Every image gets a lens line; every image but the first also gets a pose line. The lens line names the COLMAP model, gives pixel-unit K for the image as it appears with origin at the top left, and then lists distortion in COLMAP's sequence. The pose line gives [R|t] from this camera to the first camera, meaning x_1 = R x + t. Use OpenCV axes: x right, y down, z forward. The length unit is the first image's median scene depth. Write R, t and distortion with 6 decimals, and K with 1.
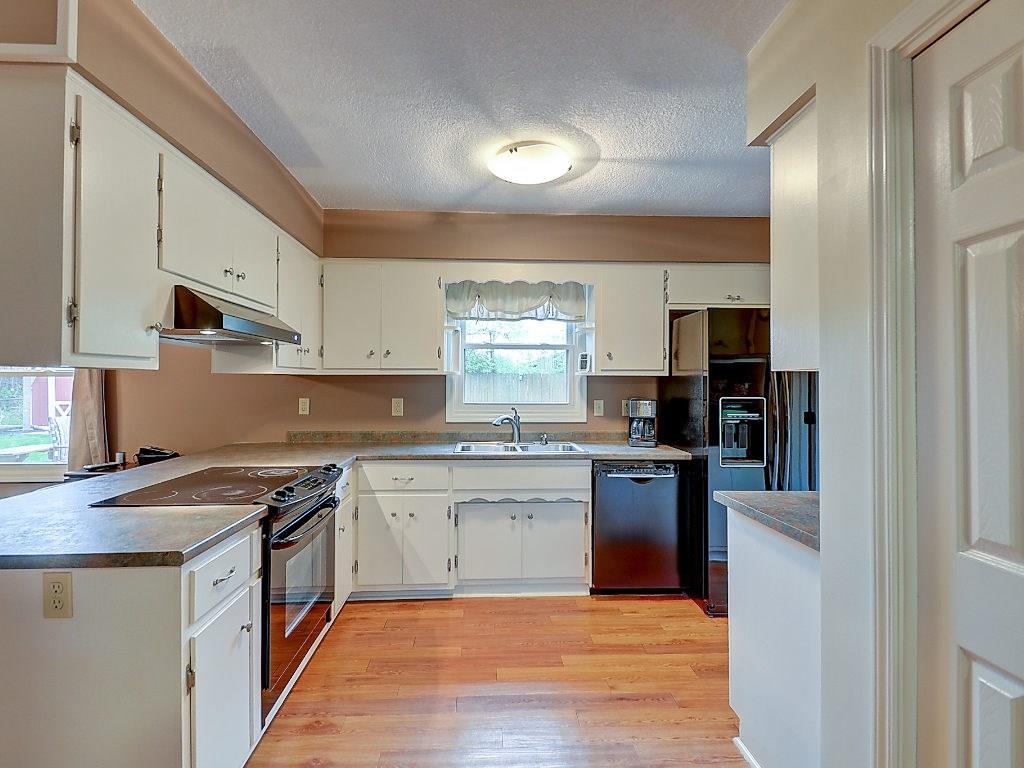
lens RADIAL K [[498.2, 0, 508.4], [0, 498.2, 381.2], [0, 0, 1]] dist [0.013848, -0.000512]
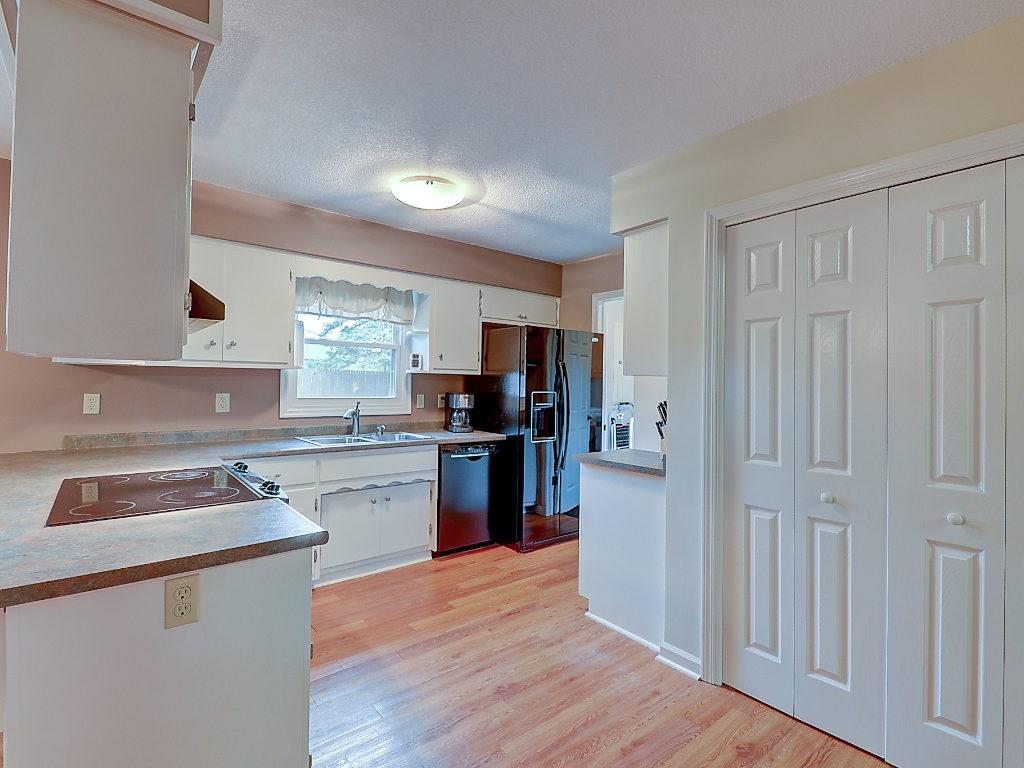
lens RADIAL K [[492.9, 0, 505.5], [0, 492.9, 383.1], [0, 0, 1]] dist [0.001563, 0.000123]
pose [[0.807728, 0.009454, 0.589479, -0.373510], [-0.018962, 0.999771, 0.009949, -0.003358], [-0.589250, -0.019214, 0.807722, -0.037812]]
